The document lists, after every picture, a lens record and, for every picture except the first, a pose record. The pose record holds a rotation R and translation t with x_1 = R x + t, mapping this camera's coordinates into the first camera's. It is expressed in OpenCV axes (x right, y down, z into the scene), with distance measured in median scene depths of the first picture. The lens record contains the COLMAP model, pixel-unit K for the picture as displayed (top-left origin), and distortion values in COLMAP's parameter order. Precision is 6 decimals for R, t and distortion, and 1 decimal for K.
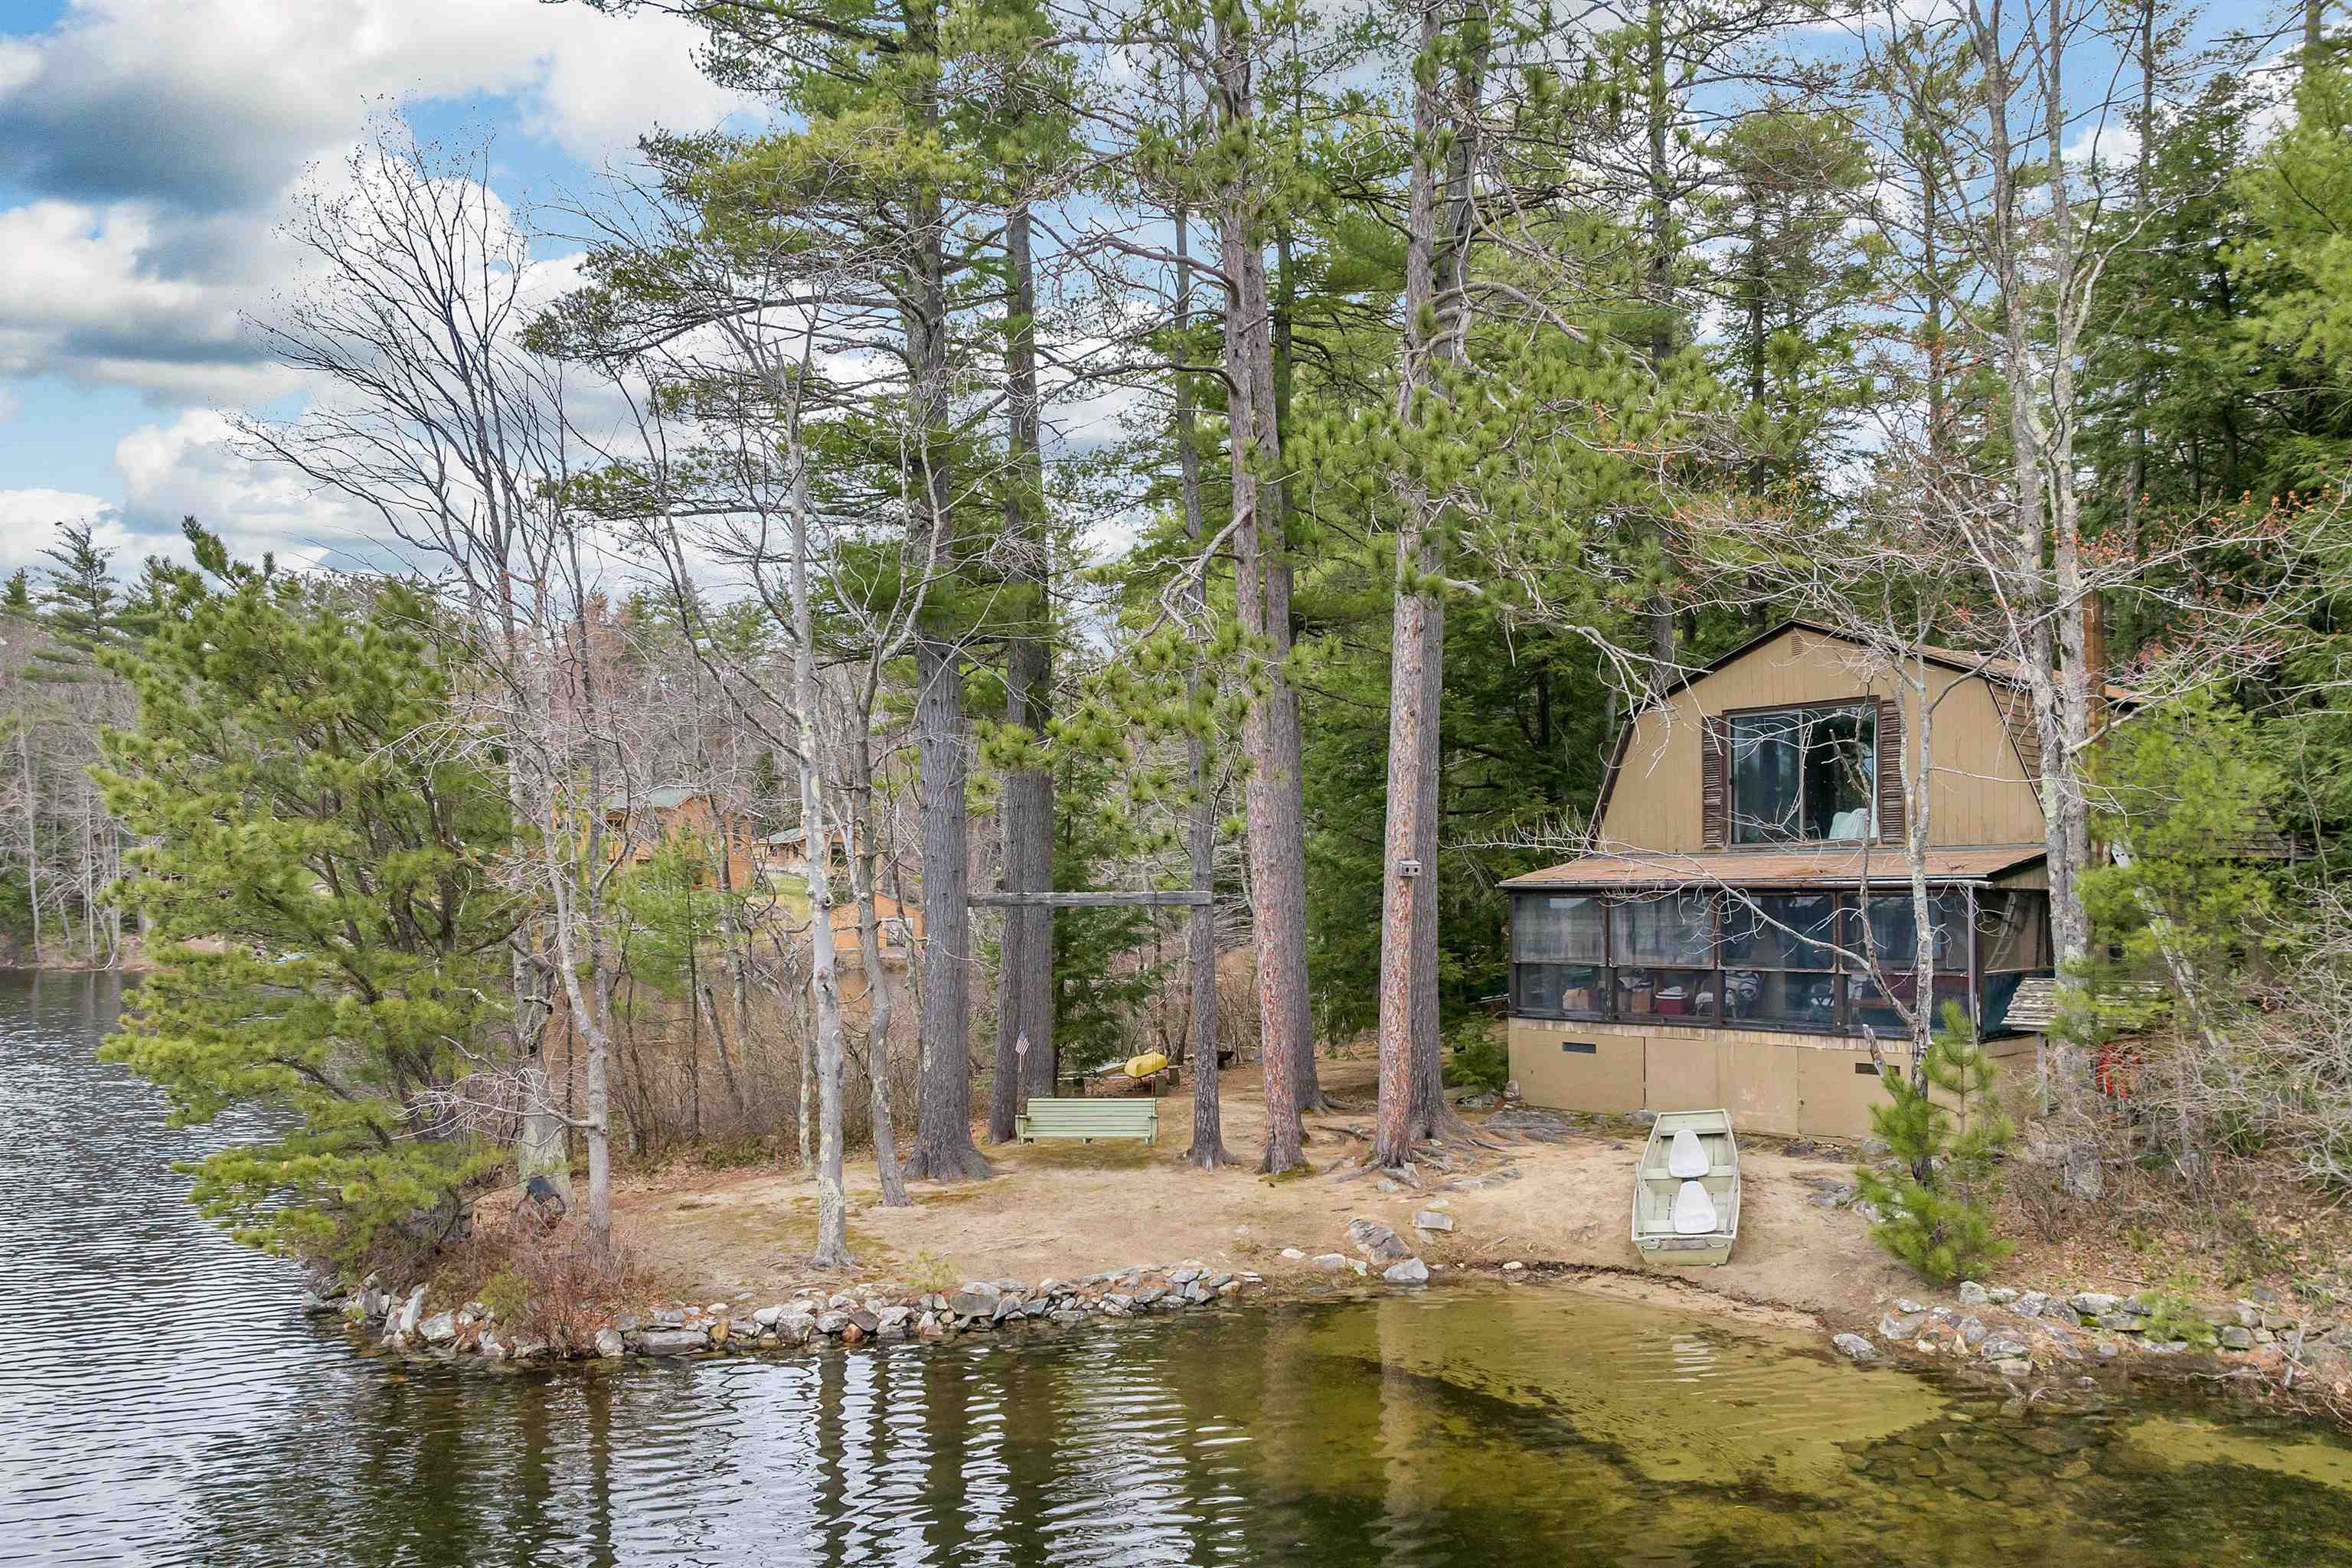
lens RADIAL K [[1794.9, 0, 1176.0], [0, 1794.9, 784.0], [0, 0, 1]] dist [0.000737, -0.044058]
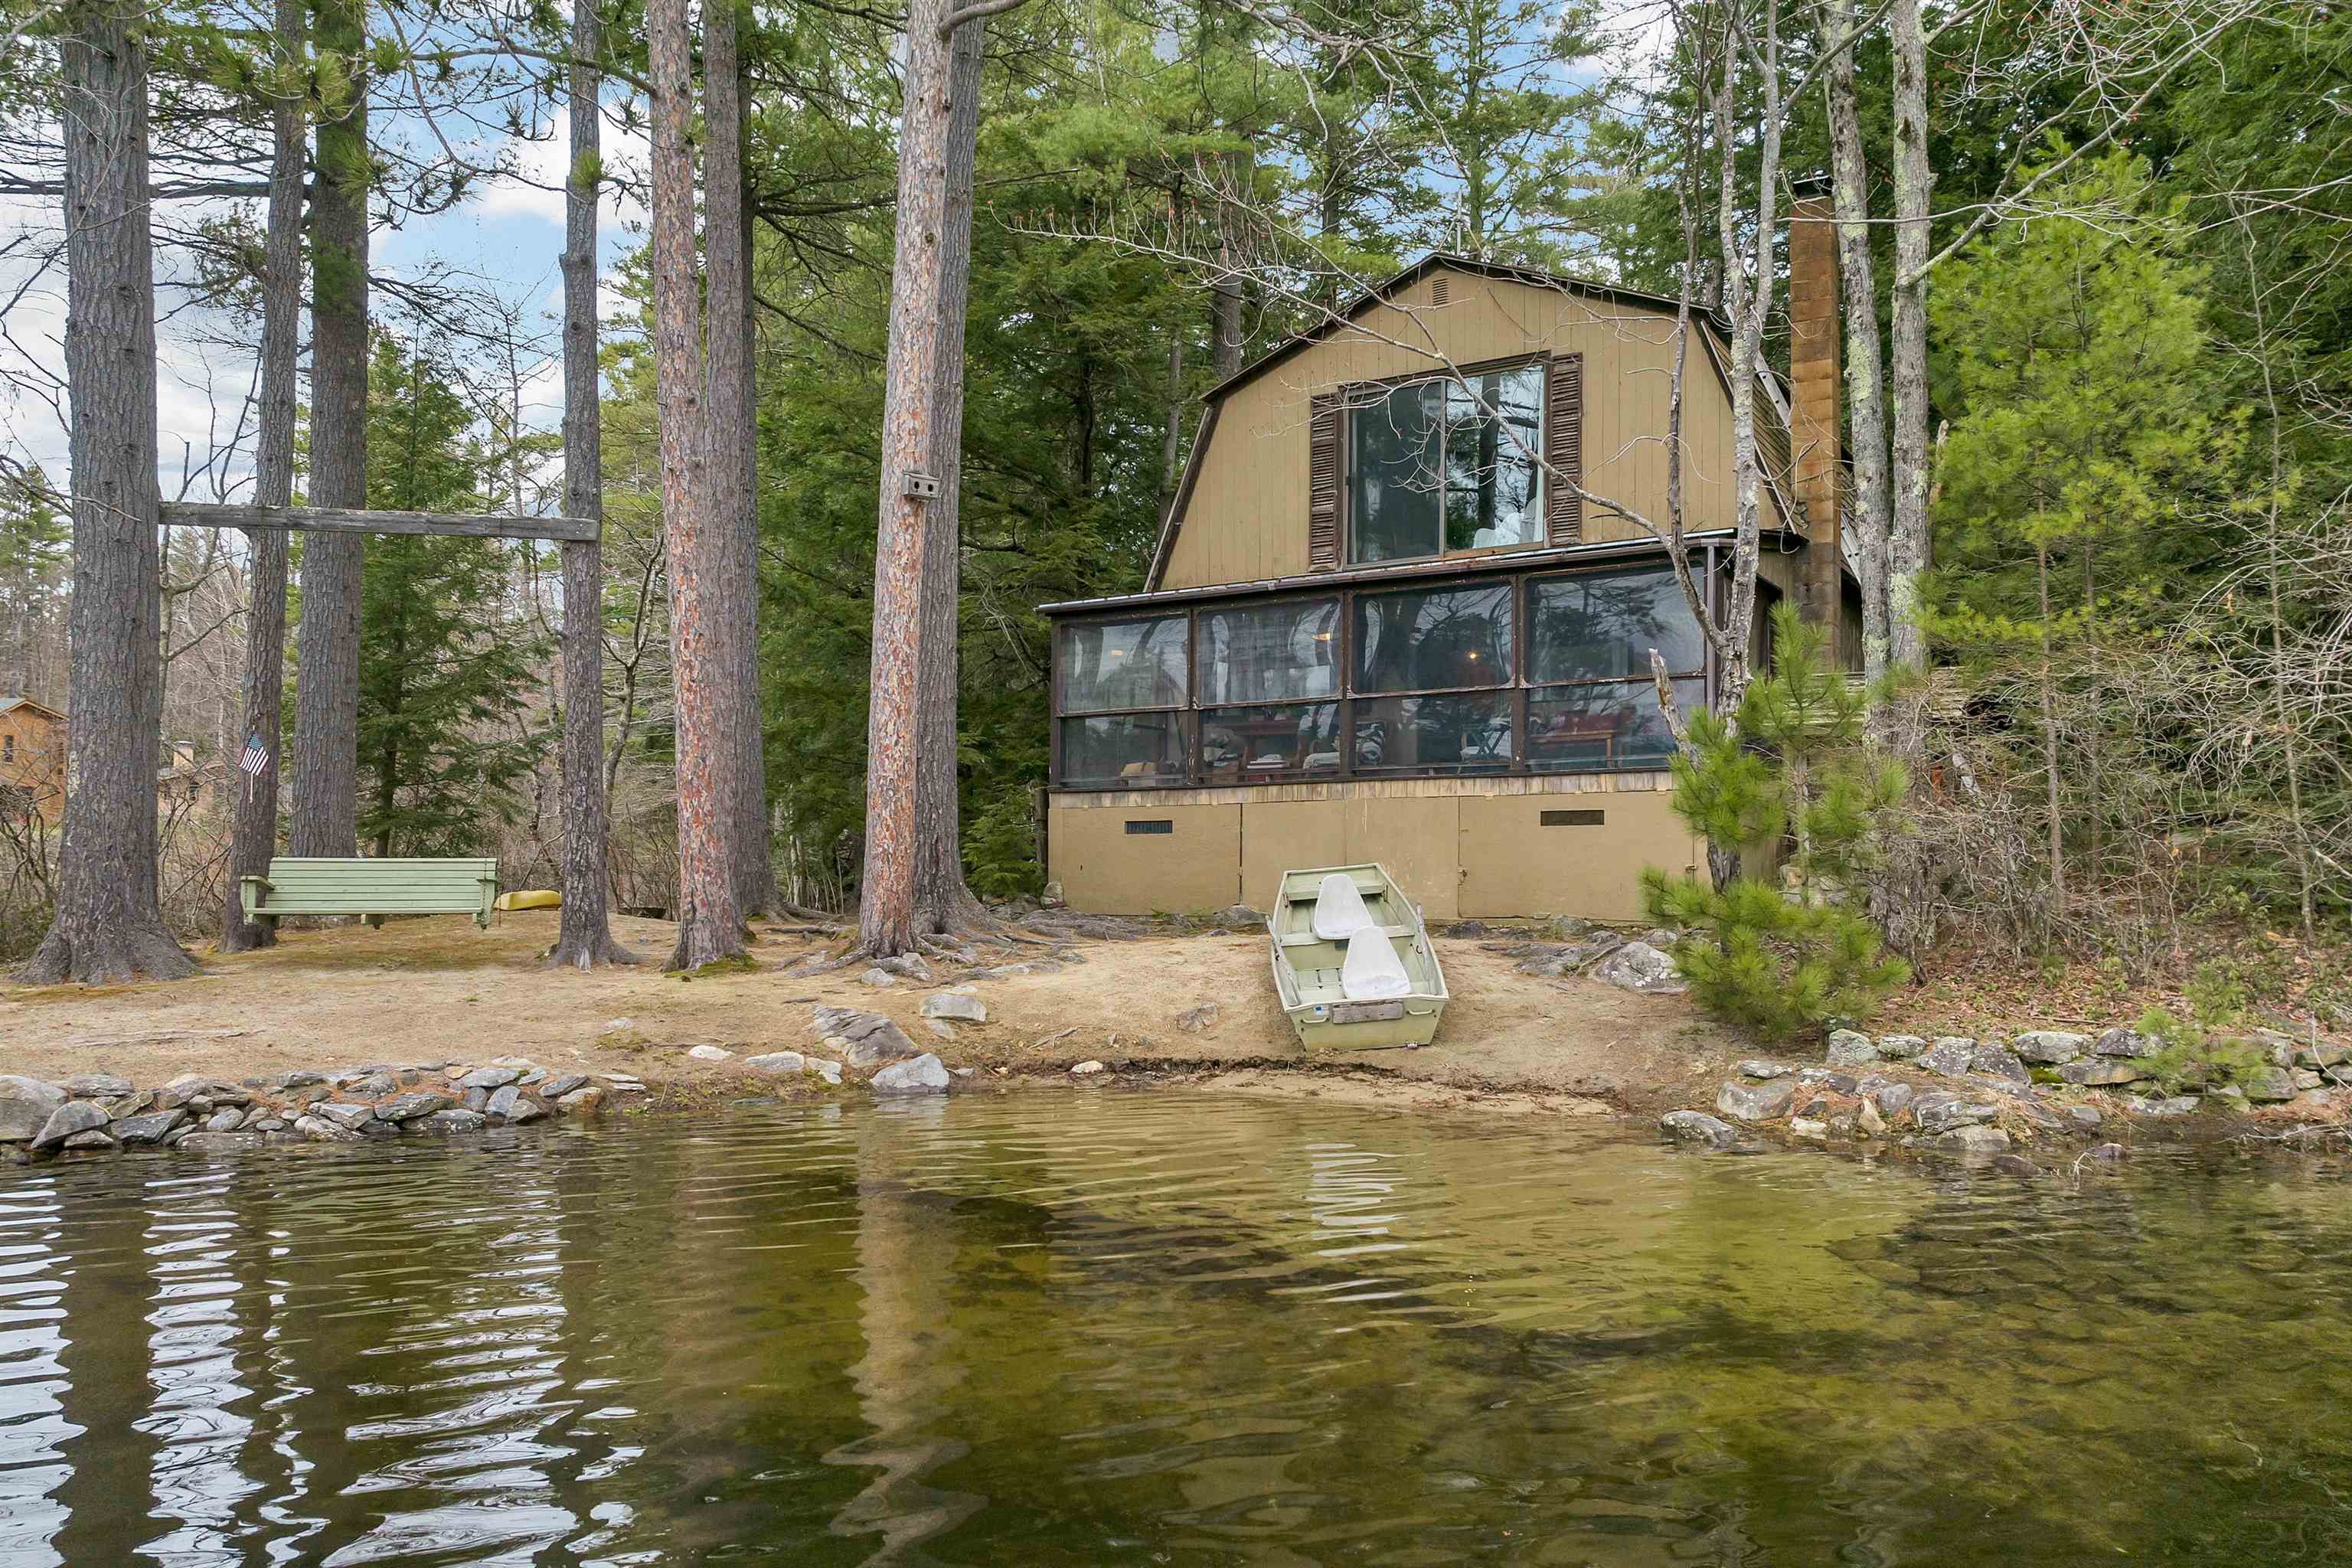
lens RADIAL K [[1855.1, 0, 1176.0], [0, 1855.1, 784.0], [0, 0, 1]] dist [0.007683, -0.097197]
pose [[0.961072, 0.015026, 0.275890, 0.043695], [-0.018792, 0.999763, 0.011013, 0.166908], [-0.275659, -0.015769, 0.961126, 0.398303]]
